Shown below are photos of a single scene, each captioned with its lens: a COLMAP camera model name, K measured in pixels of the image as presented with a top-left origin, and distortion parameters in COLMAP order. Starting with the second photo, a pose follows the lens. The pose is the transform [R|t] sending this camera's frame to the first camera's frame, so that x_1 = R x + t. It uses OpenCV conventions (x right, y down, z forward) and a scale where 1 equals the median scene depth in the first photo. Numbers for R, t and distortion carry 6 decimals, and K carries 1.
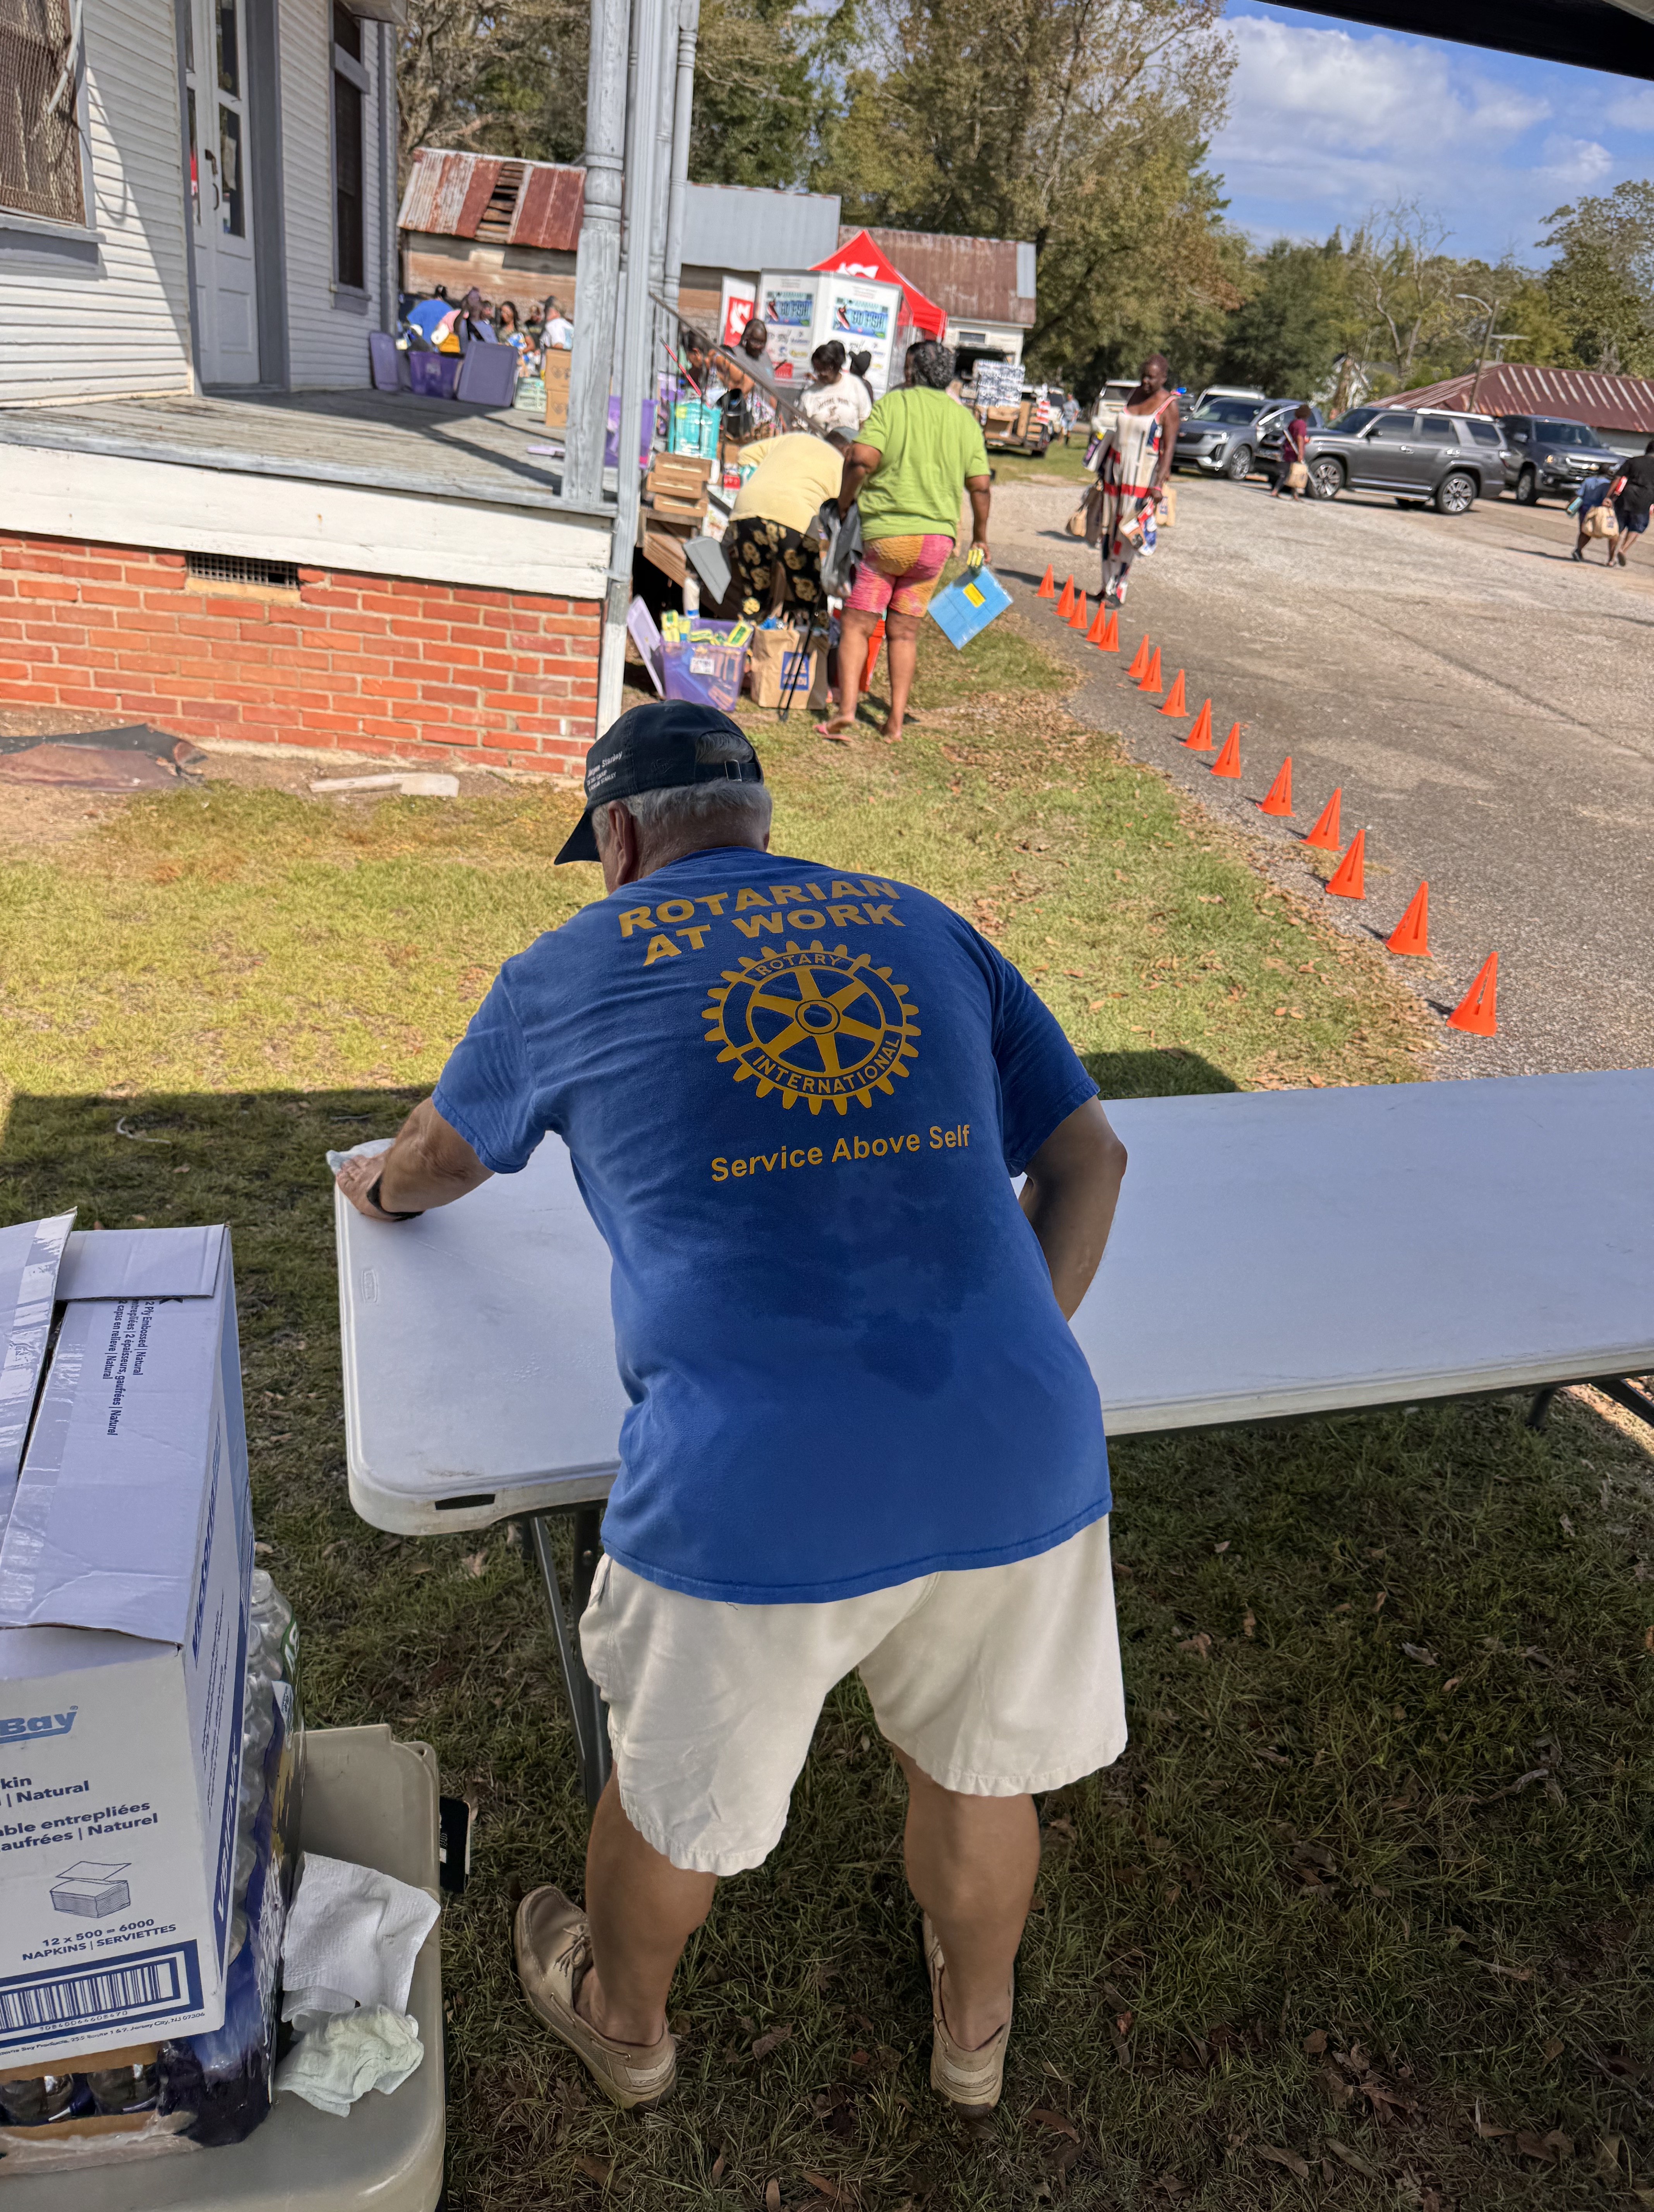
lens RADIAL K [[1551.1, 0, 827.0], [0, 1551.1, 1106.0], [0, 0, 1]] dist [-0.003607, -0.003084]
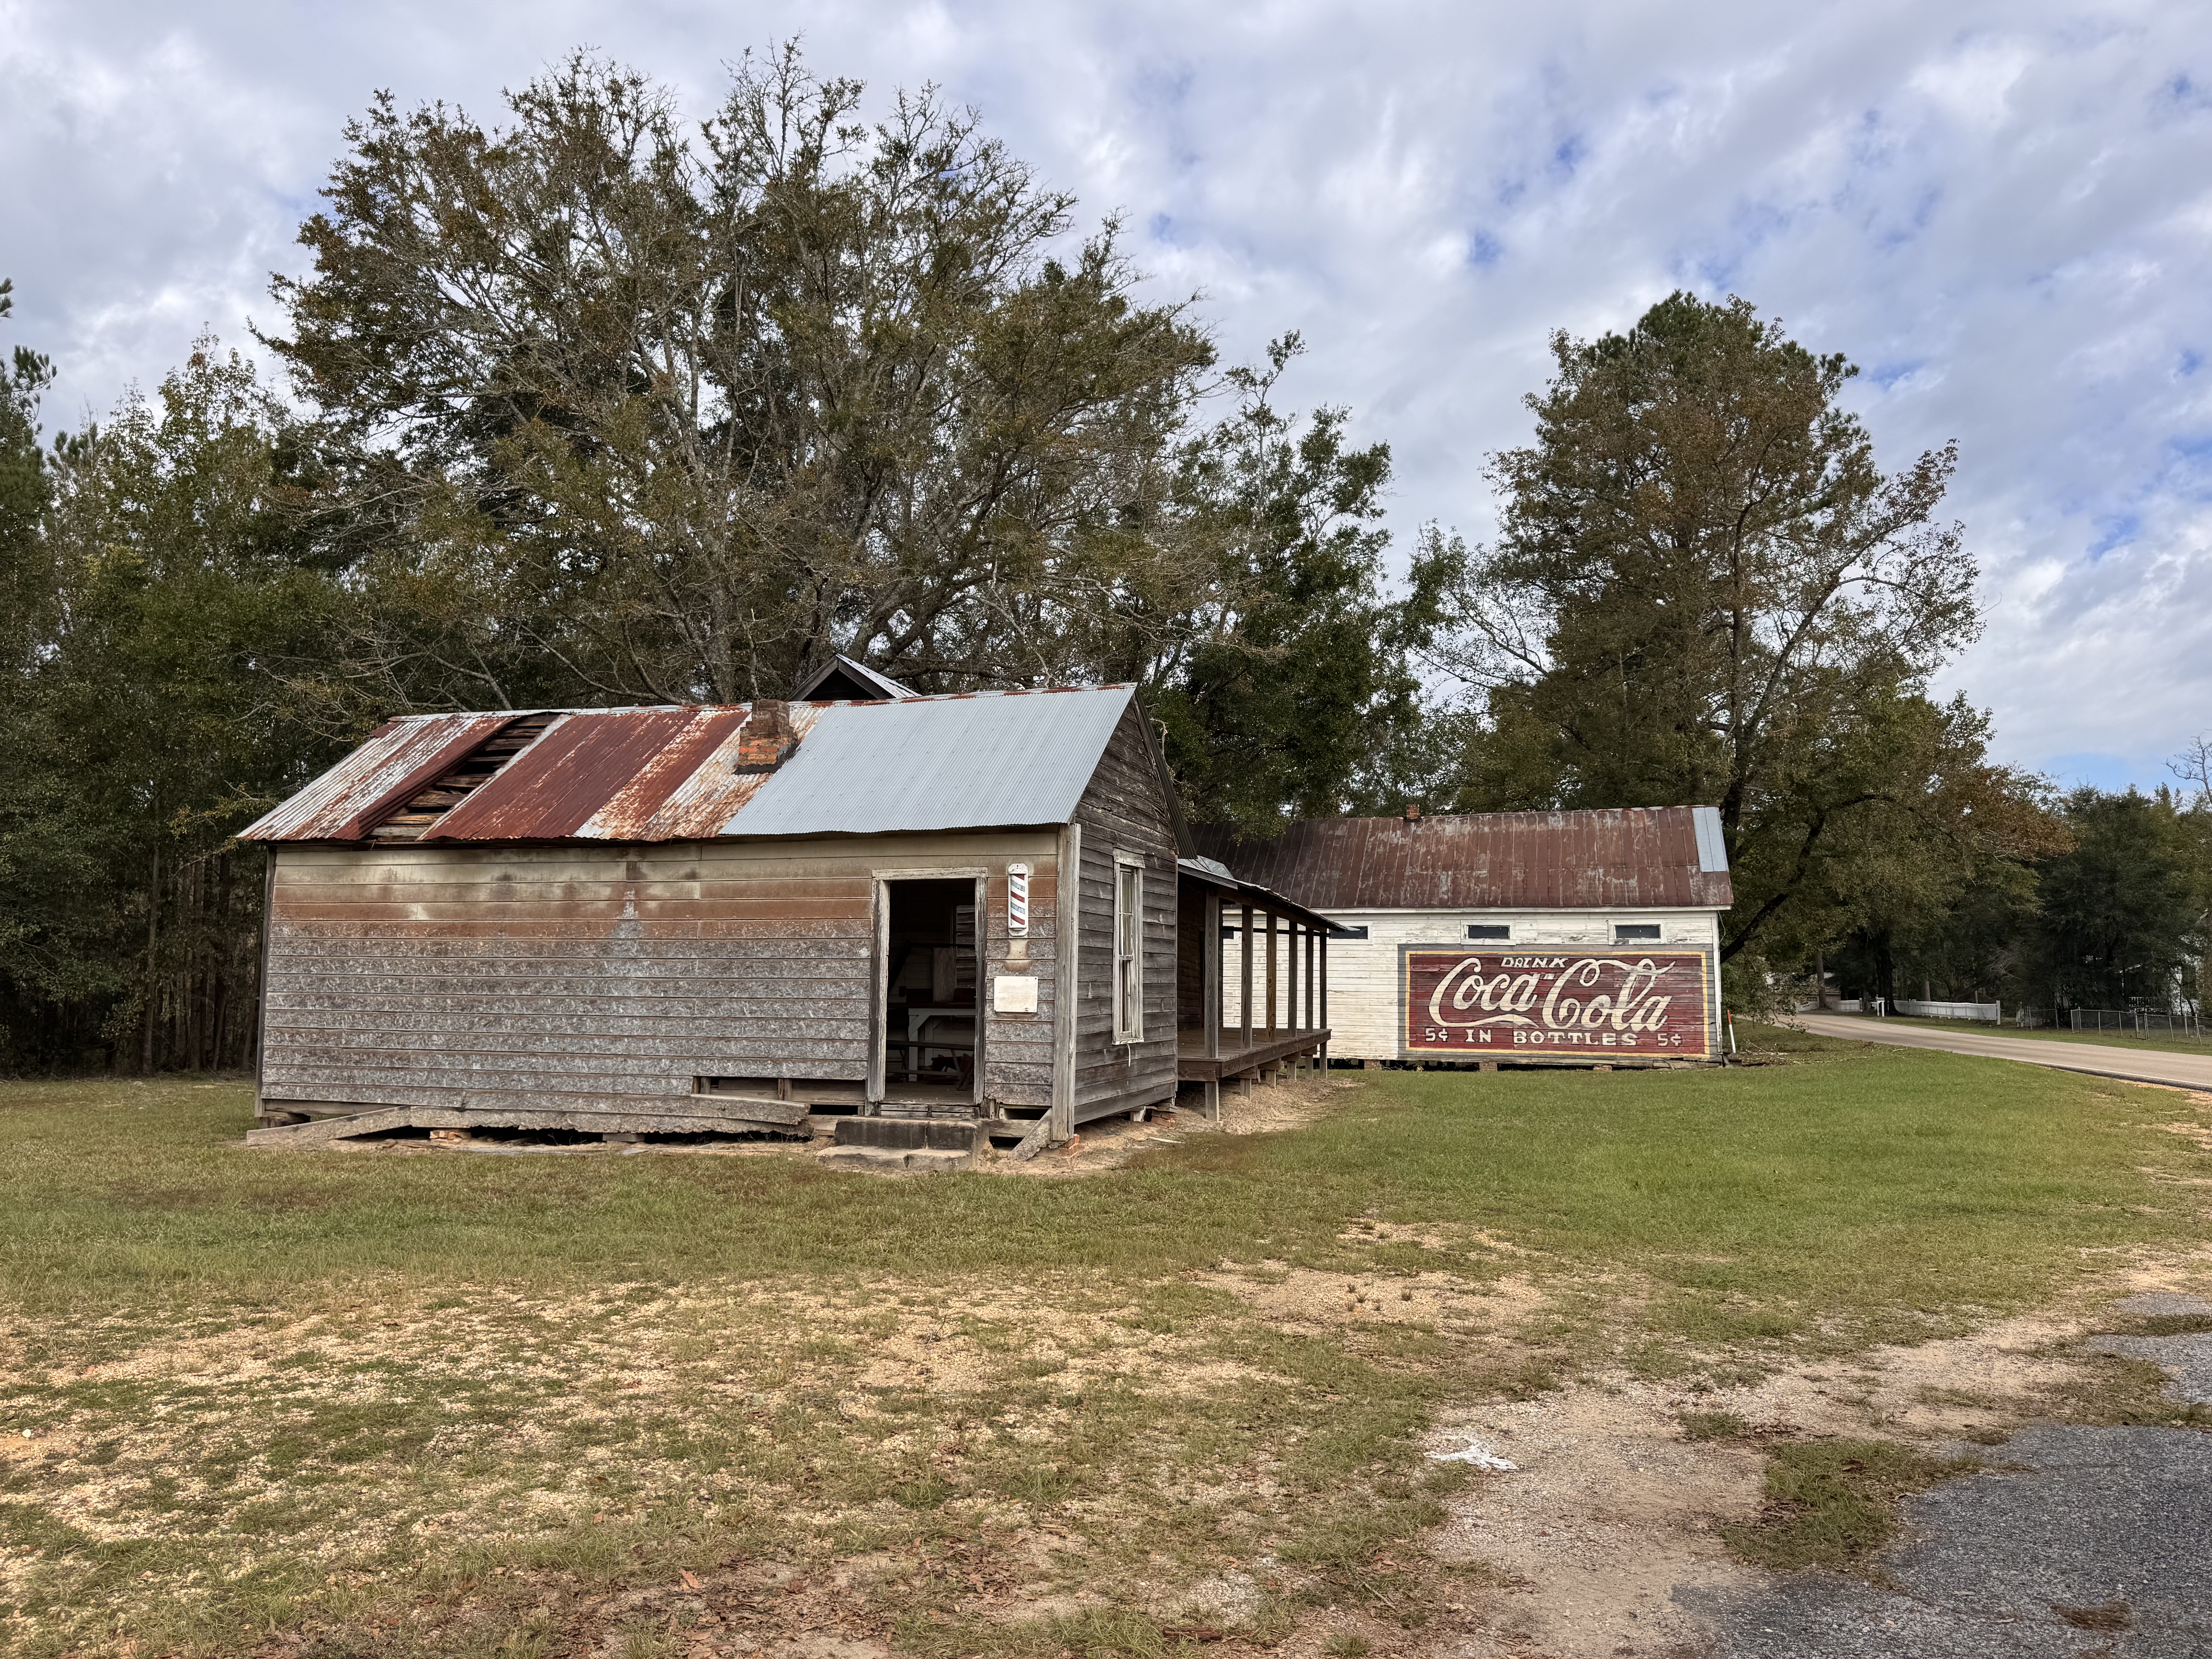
lens RADIAL K [[1582.0, 0, 1106.0], [0, 1582.0, 829.5], [0, 0, 1]] dist [0.118086, -0.170026]
pose [[0.954227, -0.122366, -0.272905, 0.067295], [-0.039268, 0.853316, -0.519914, -0.159333], [0.296494, 0.506833, 0.809452, 0.337650]]
